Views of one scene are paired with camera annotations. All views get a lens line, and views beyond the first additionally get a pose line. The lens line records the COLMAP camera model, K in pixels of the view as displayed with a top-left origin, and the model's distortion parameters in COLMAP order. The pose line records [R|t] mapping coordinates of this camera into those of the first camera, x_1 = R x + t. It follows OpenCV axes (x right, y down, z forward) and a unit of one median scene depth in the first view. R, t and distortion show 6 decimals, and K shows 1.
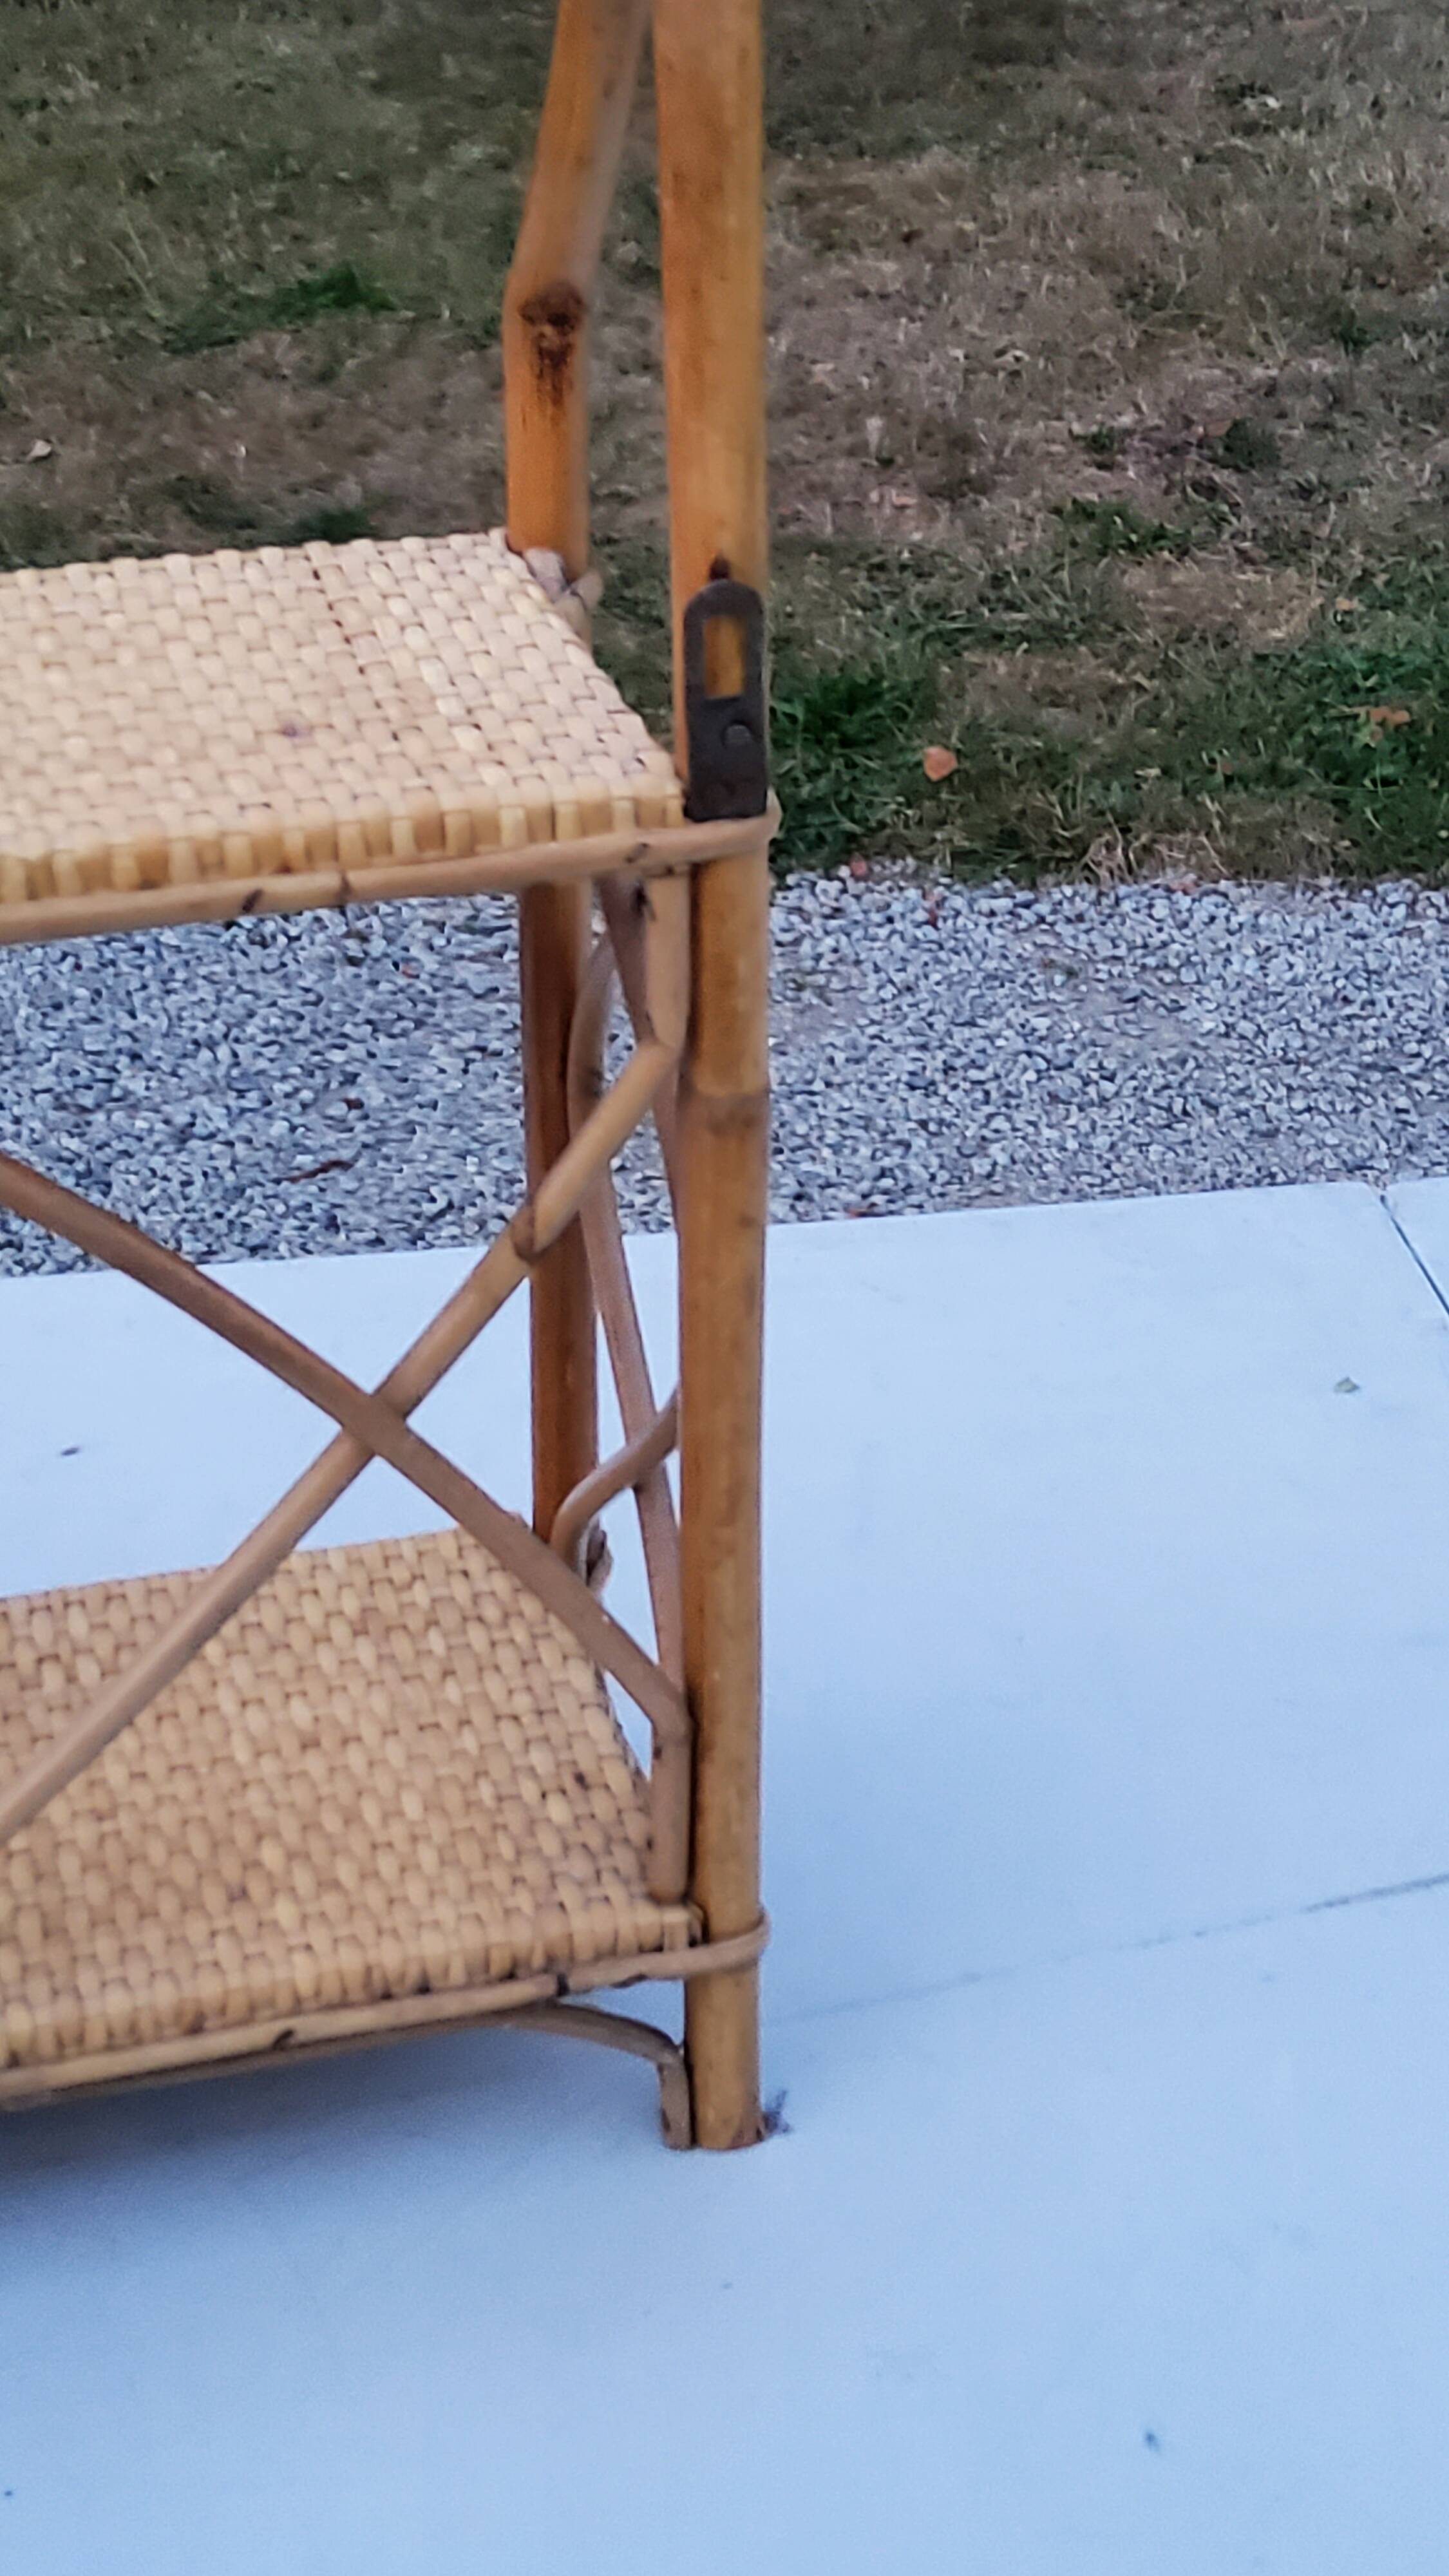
lens RADIAL K [[4014.4, 0, 760.5], [0, 4014.4, 1266.3], [0, 0, 1]] dist [0.128610, 0.000000]
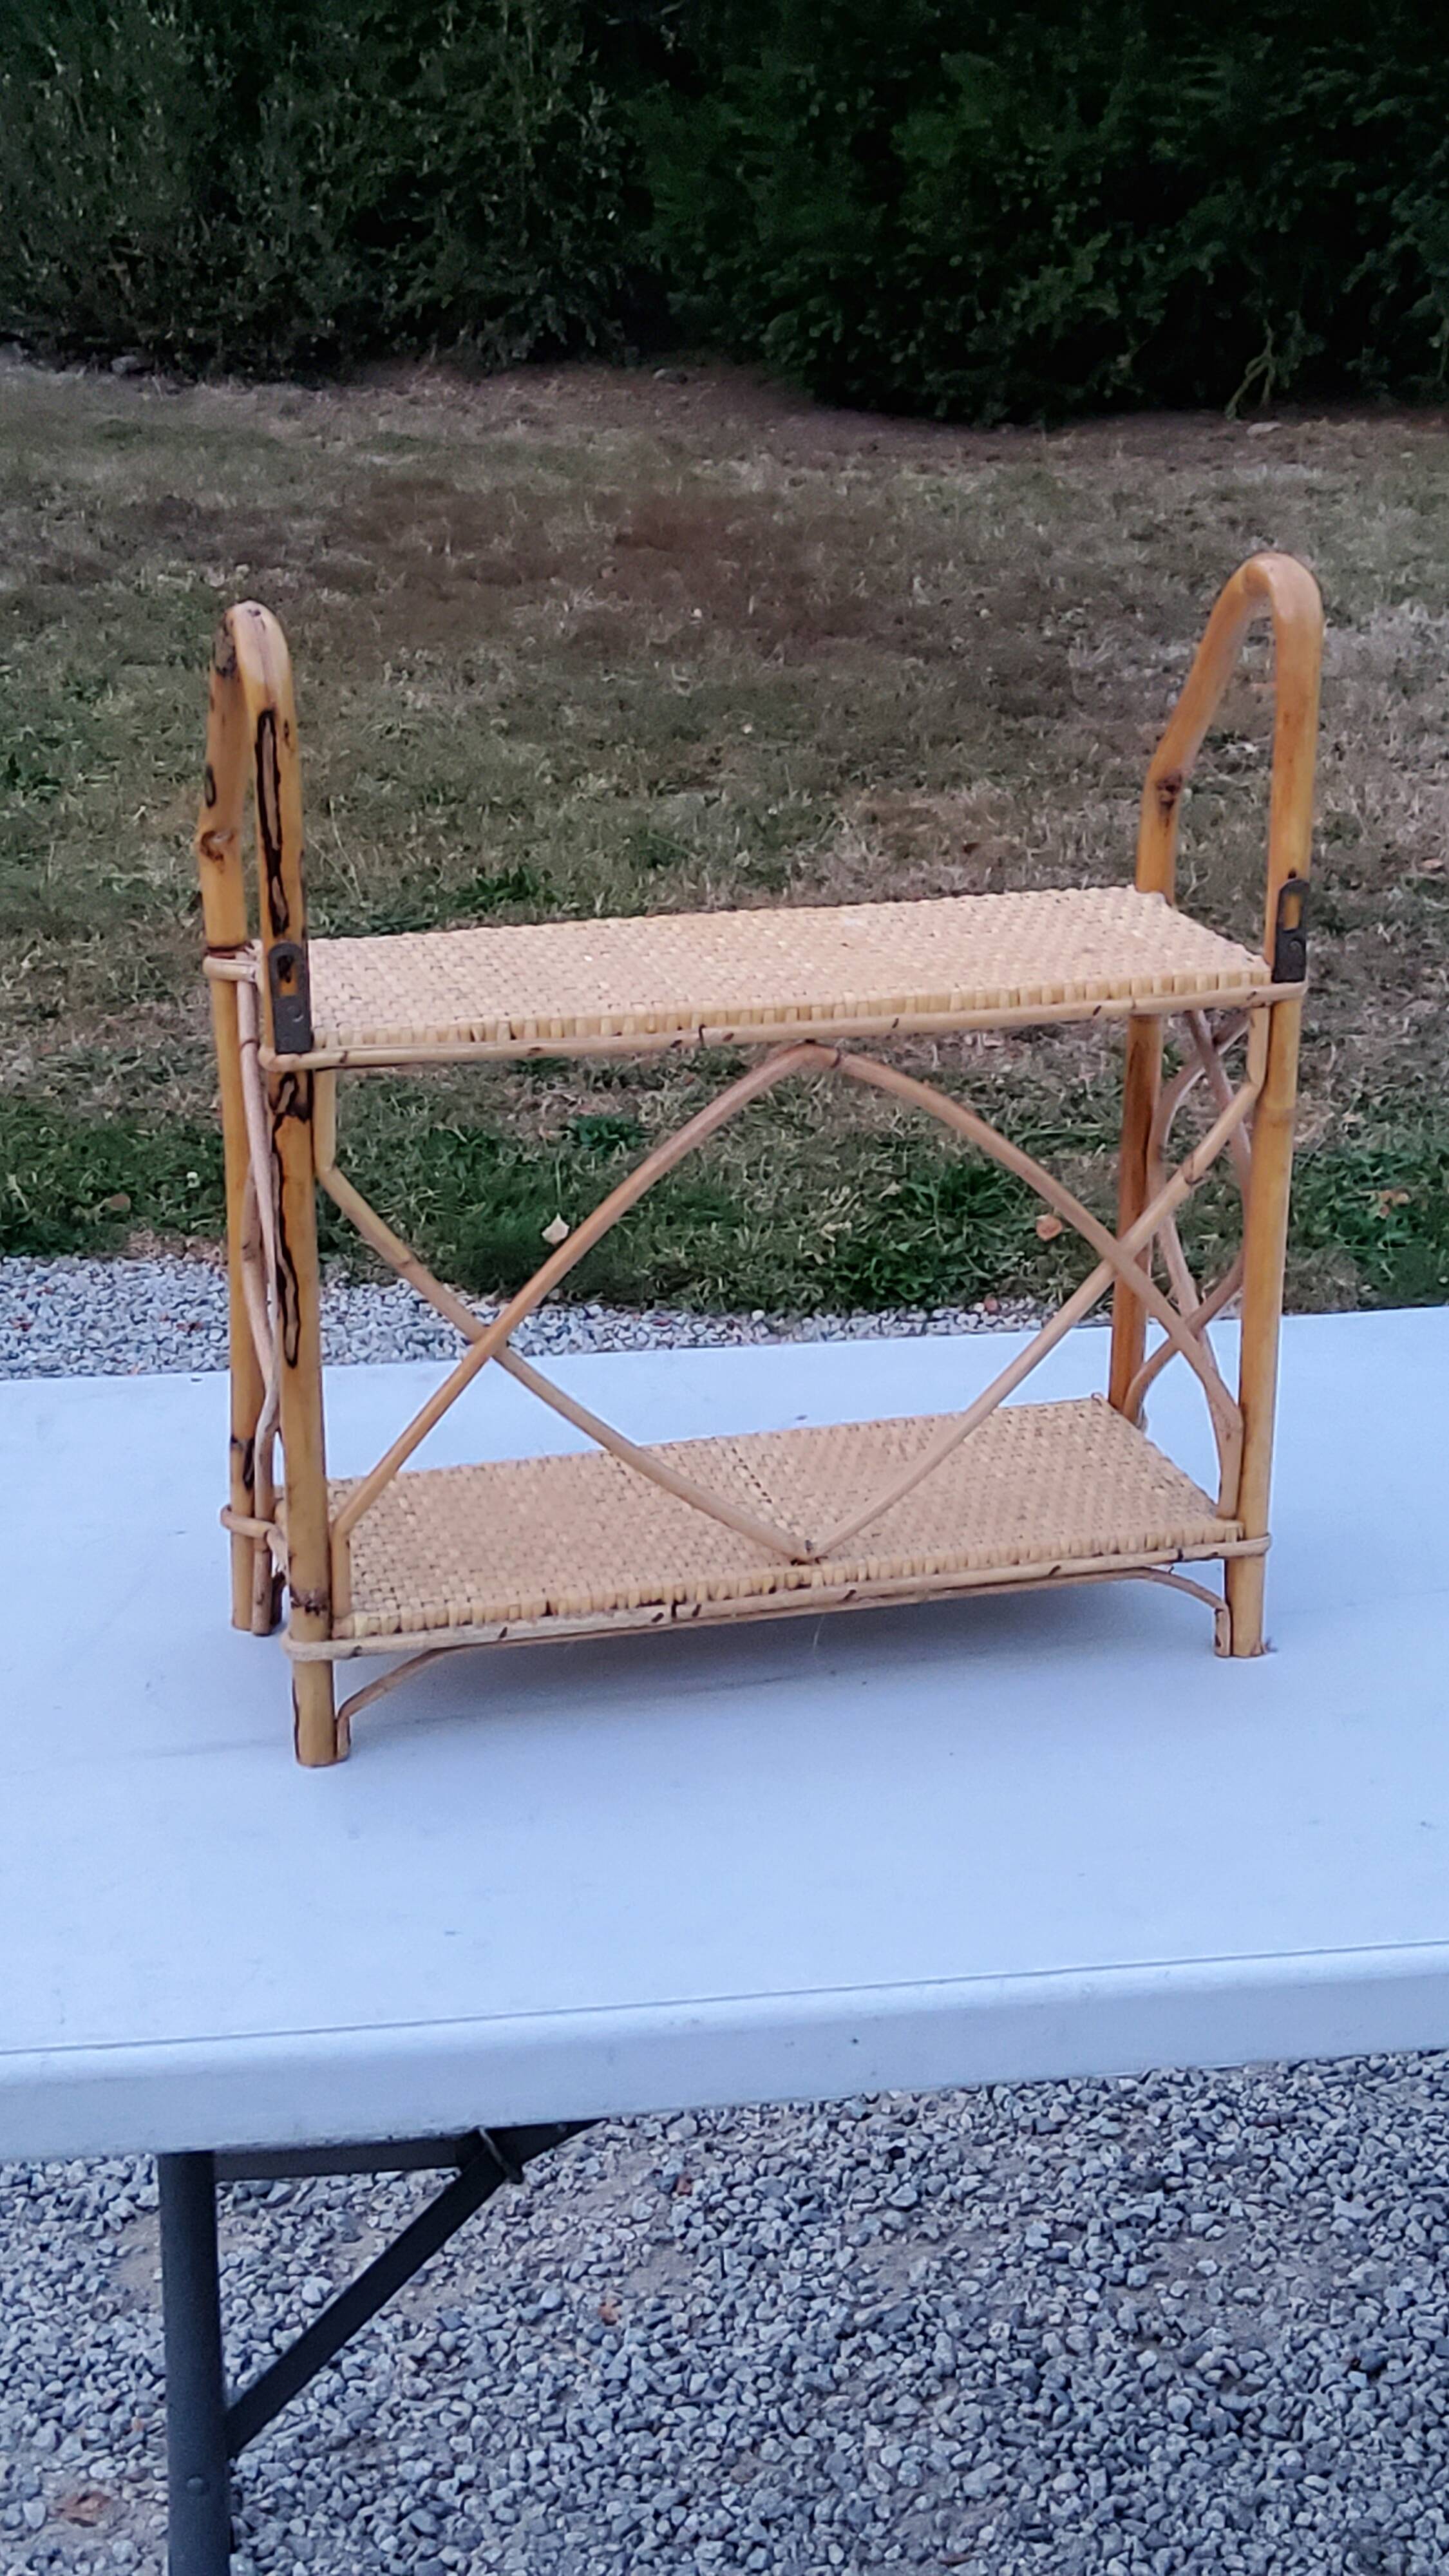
lens RADIAL K [[4014.4, 0, 803.9], [0, 4014.4, 1253.0], [0, 0, 1]] dist [0.128610, 0.000000]
pose [[0.999478, 0.001493, 0.032274, -0.083050], [0.003607, 0.987530, -0.157392, 0.093451], [-0.032107, 0.157426, 0.987009, -0.289693]]
